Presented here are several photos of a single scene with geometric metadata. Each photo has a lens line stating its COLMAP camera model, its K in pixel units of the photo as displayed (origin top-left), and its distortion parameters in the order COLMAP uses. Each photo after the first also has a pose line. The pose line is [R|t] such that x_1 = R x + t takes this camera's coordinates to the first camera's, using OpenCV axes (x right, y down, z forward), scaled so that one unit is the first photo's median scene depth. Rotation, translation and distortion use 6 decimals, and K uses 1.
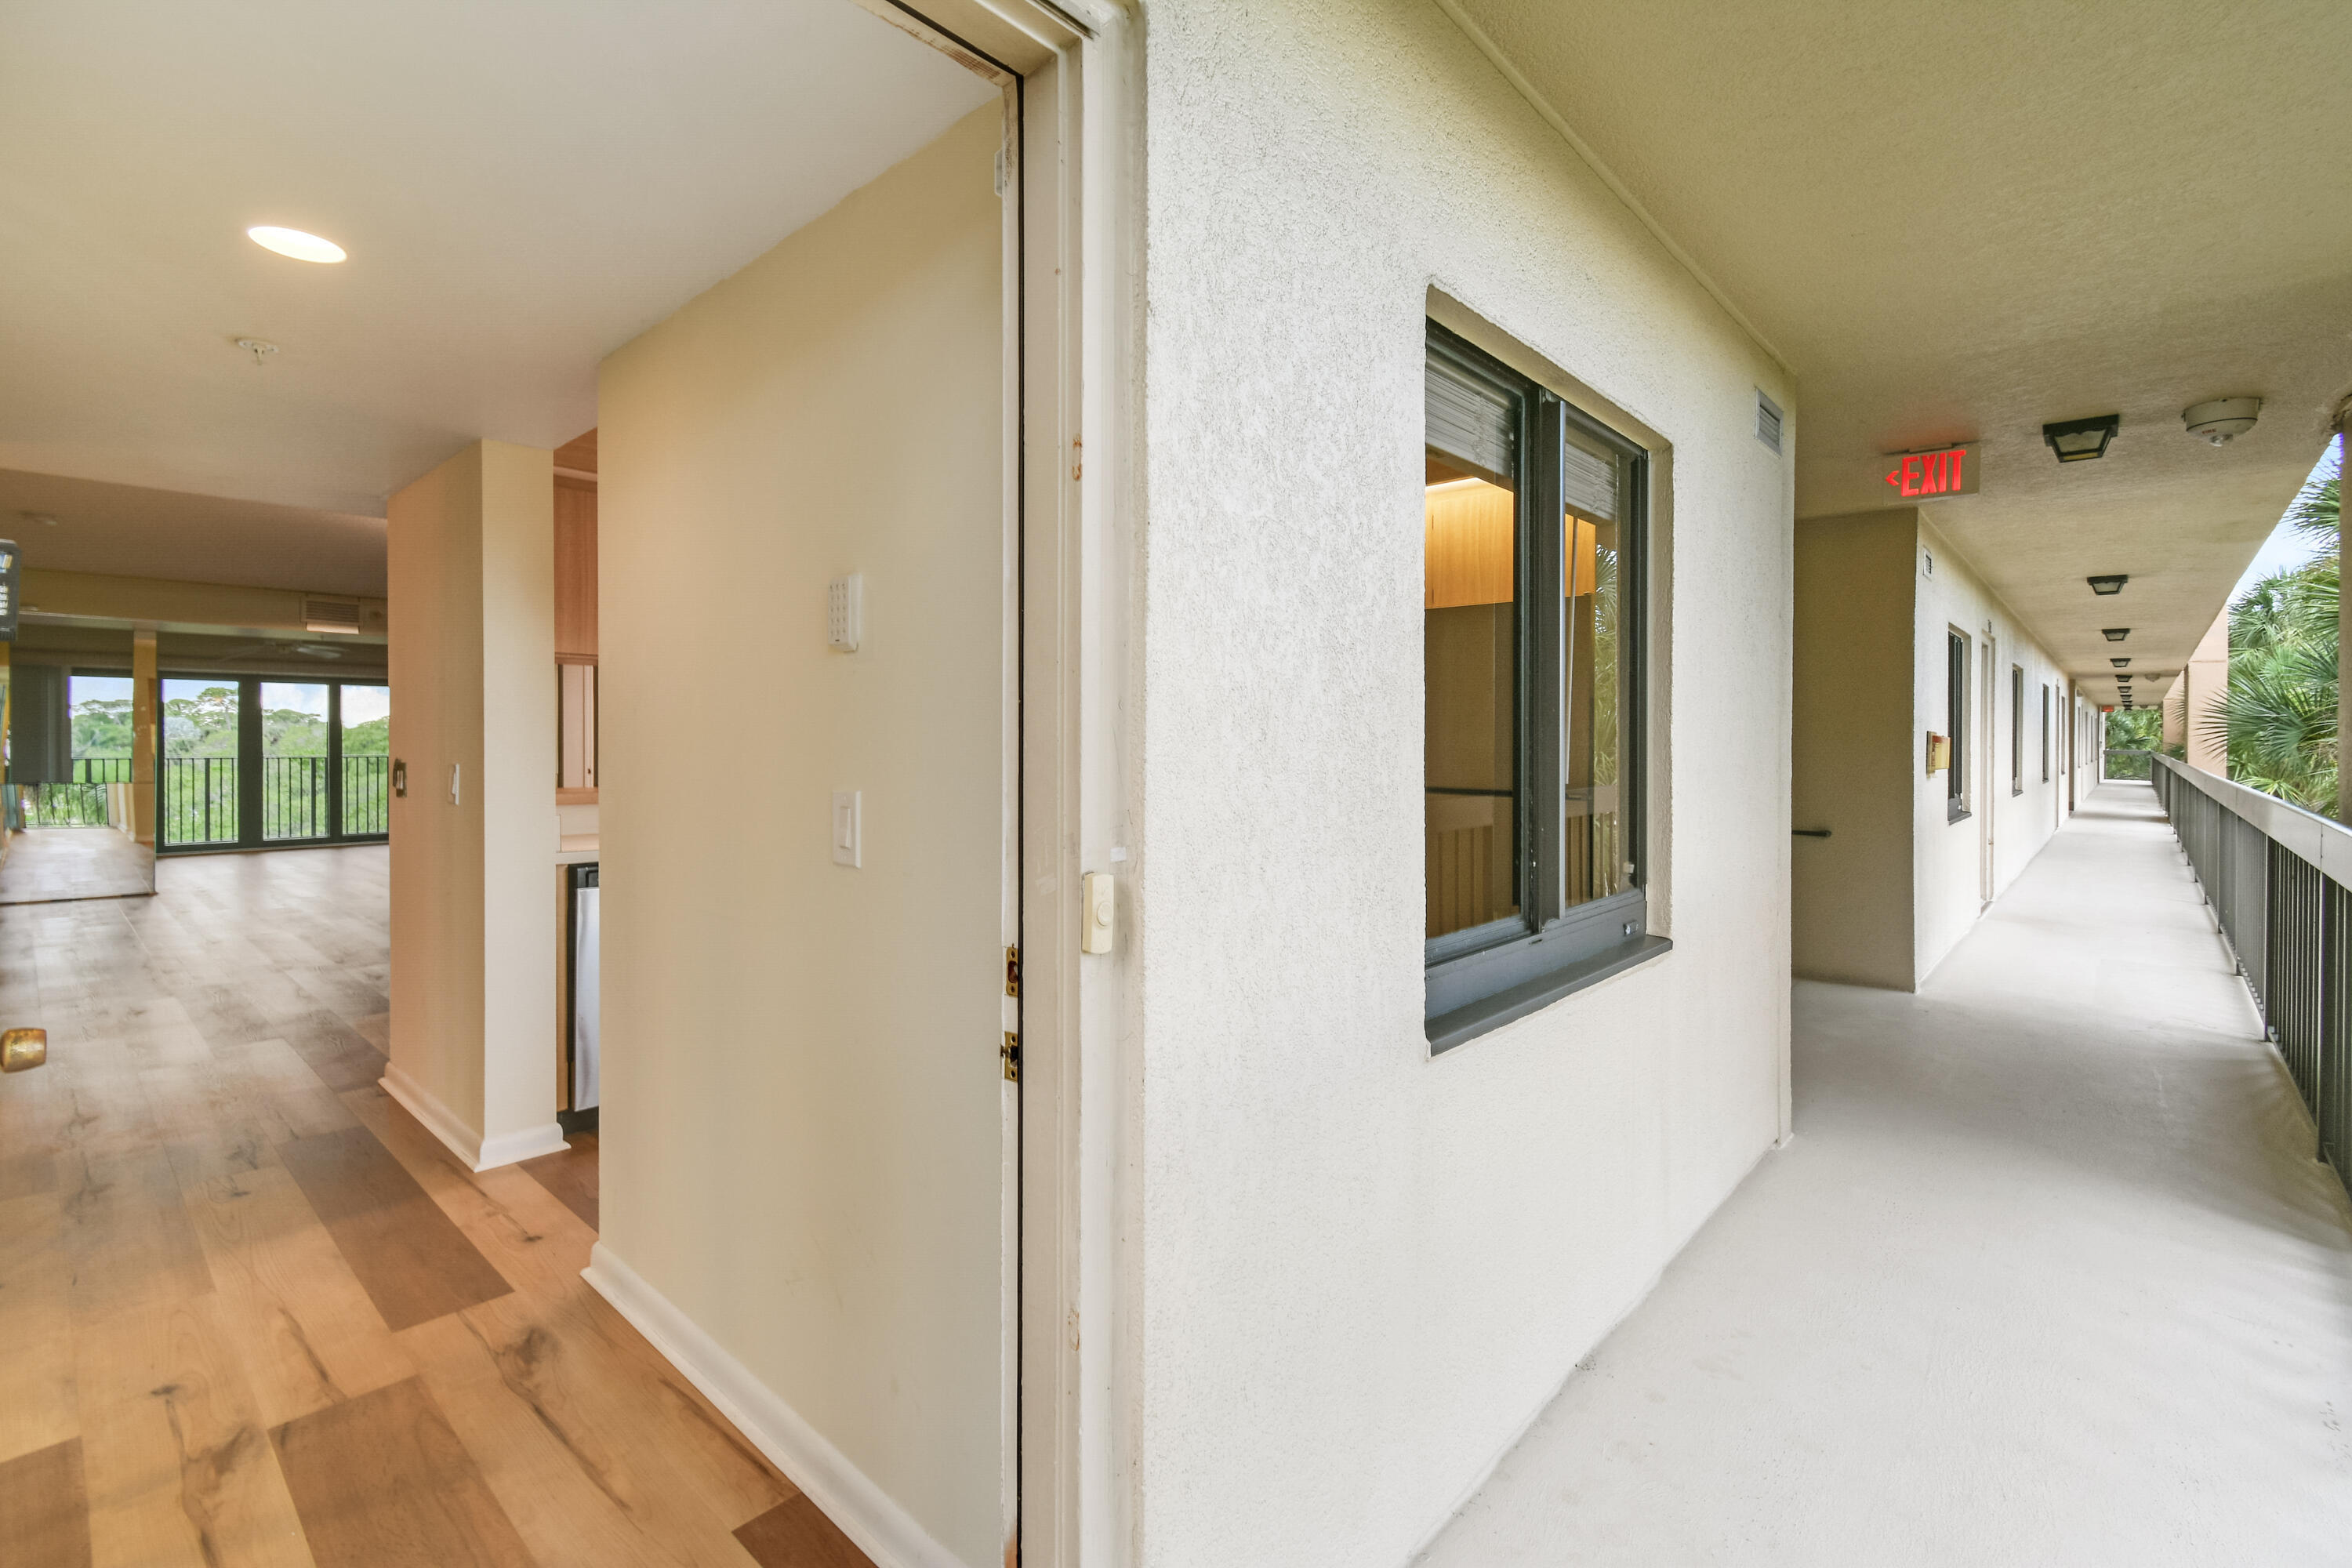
lens RADIAL K [[1050.5, 0, 1183.9], [0, 1050.5, 724.2], [0, 0, 1]] dist [0.000024, 0.000142]
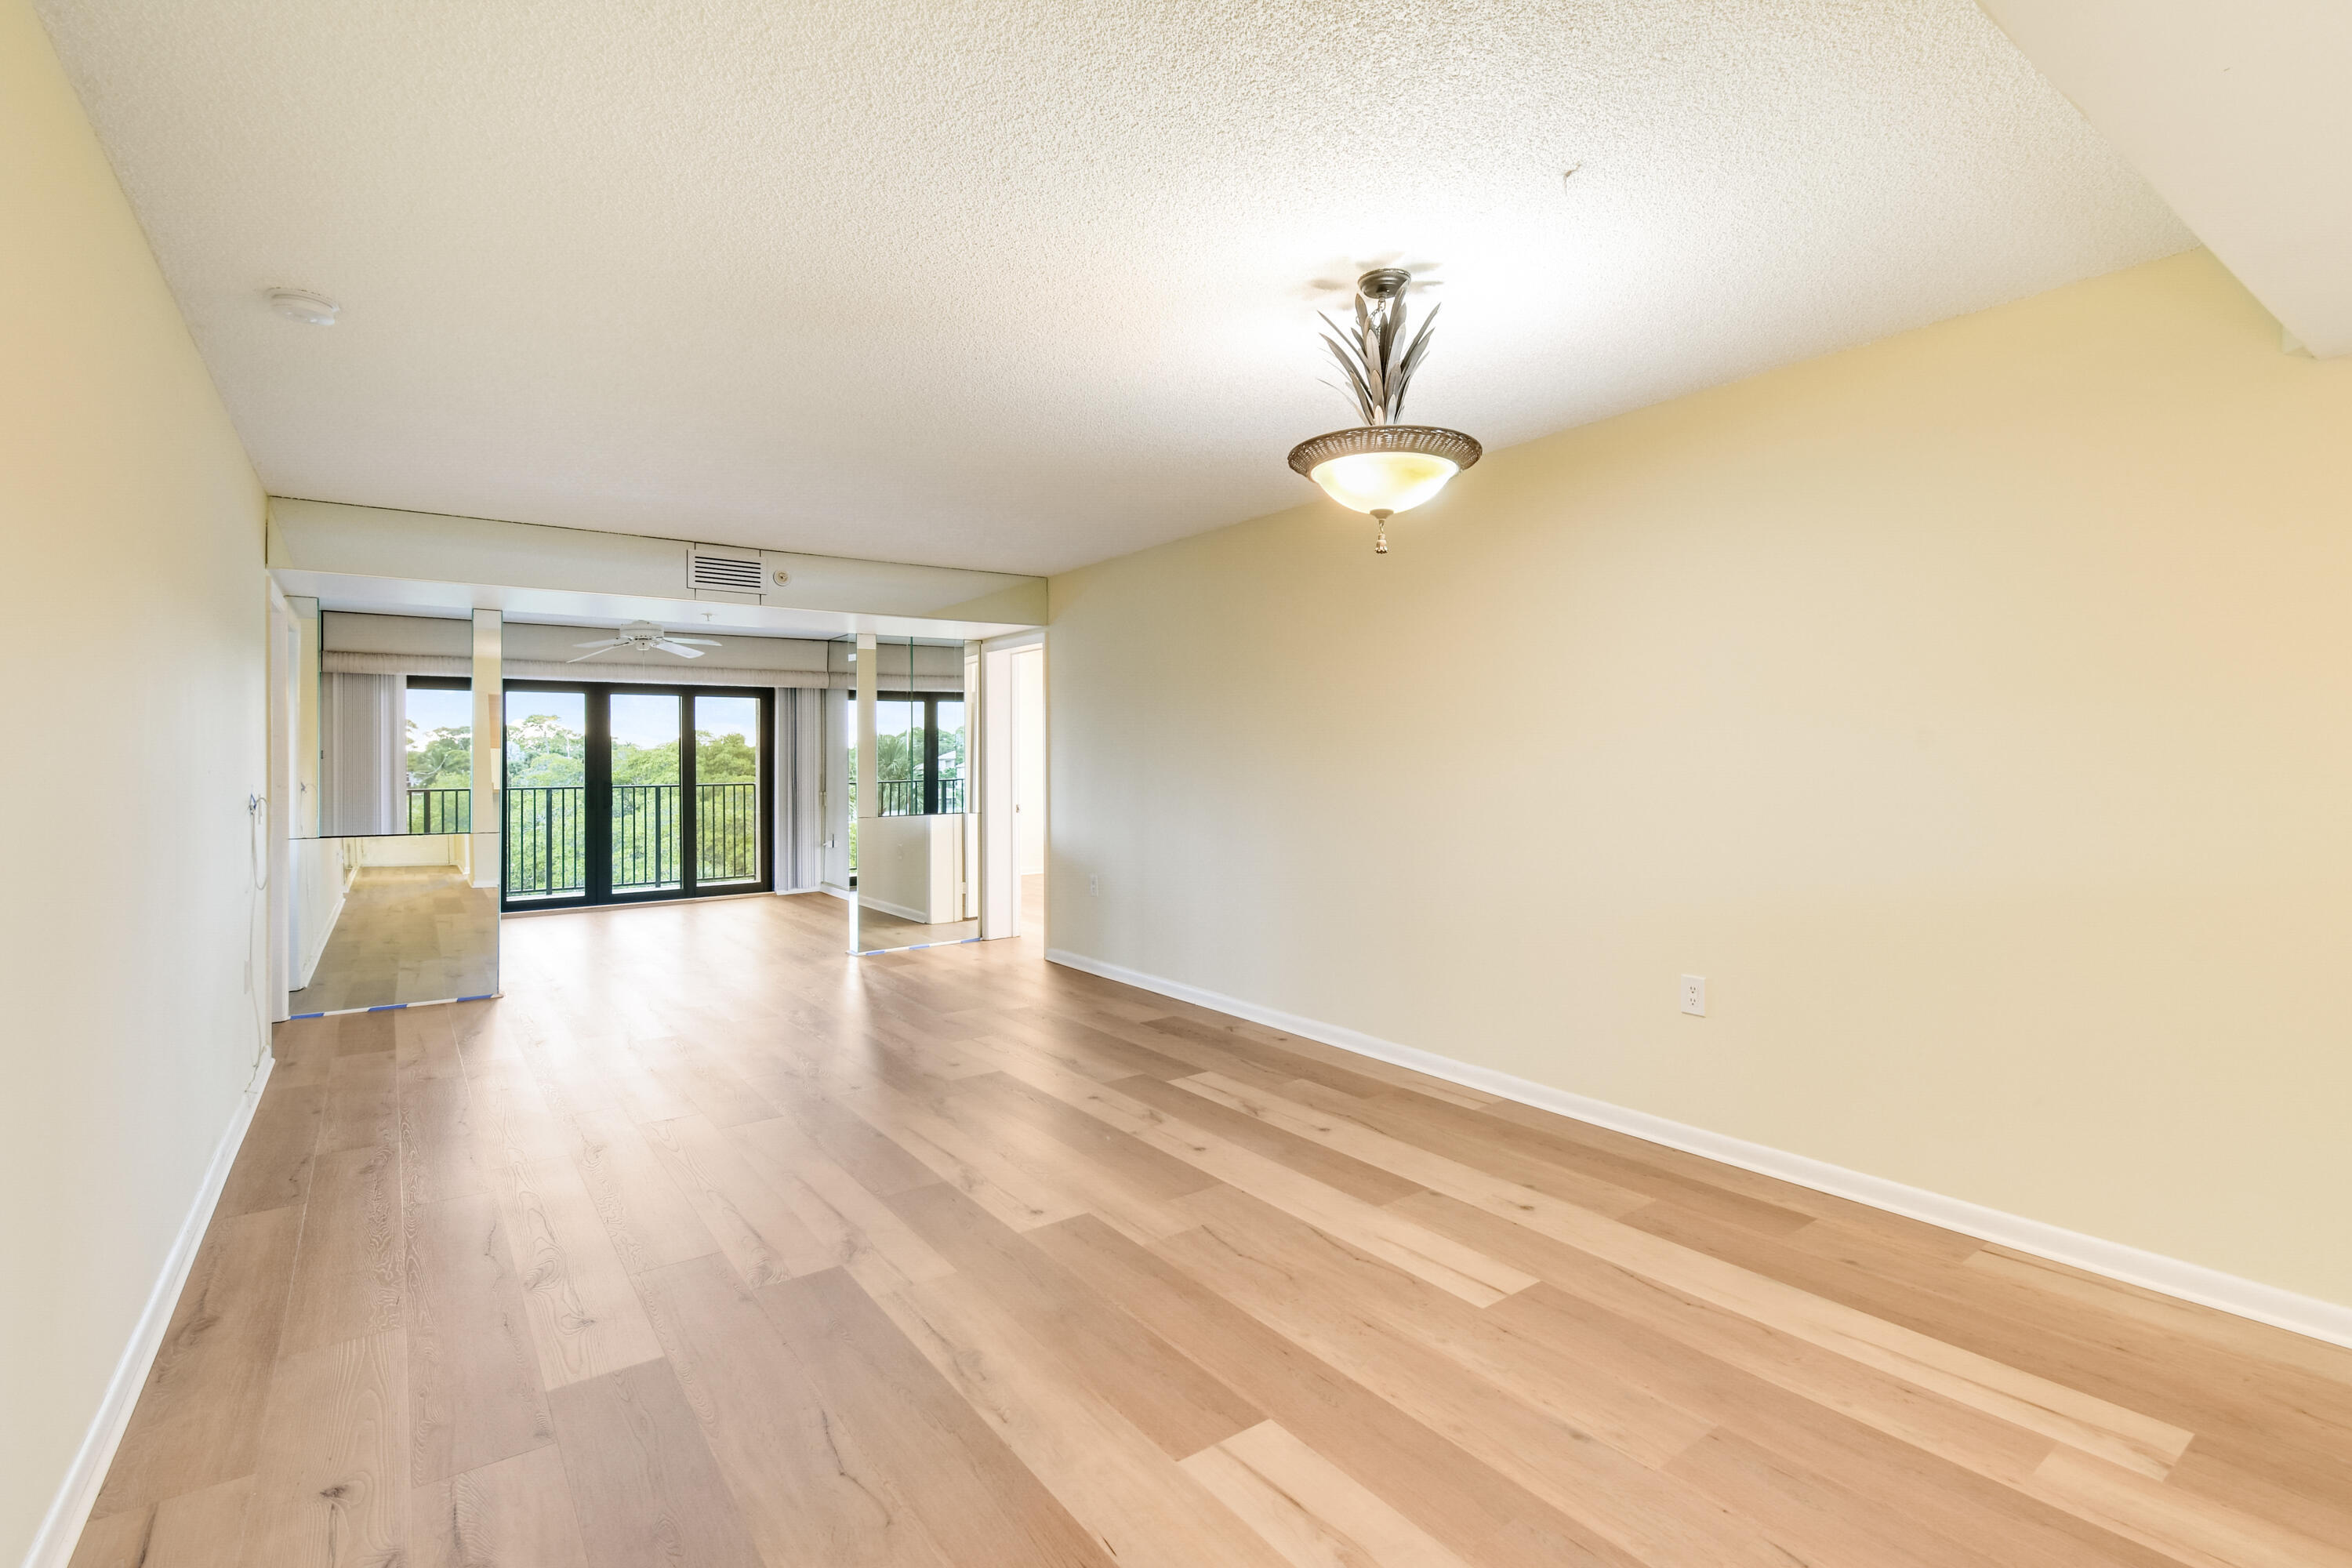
lens RADIAL K [[1083.5, 0, 1173.8], [0, 1083.5, 735.2], [0, 0, 1]] dist [0.002226, 0.000646]
pose [[0.977554, -0.009754, -0.210460, -0.285166], [0.008462, 0.999939, -0.007037, 0.001016], [0.210516, 0.005098, 0.977577, 0.287188]]
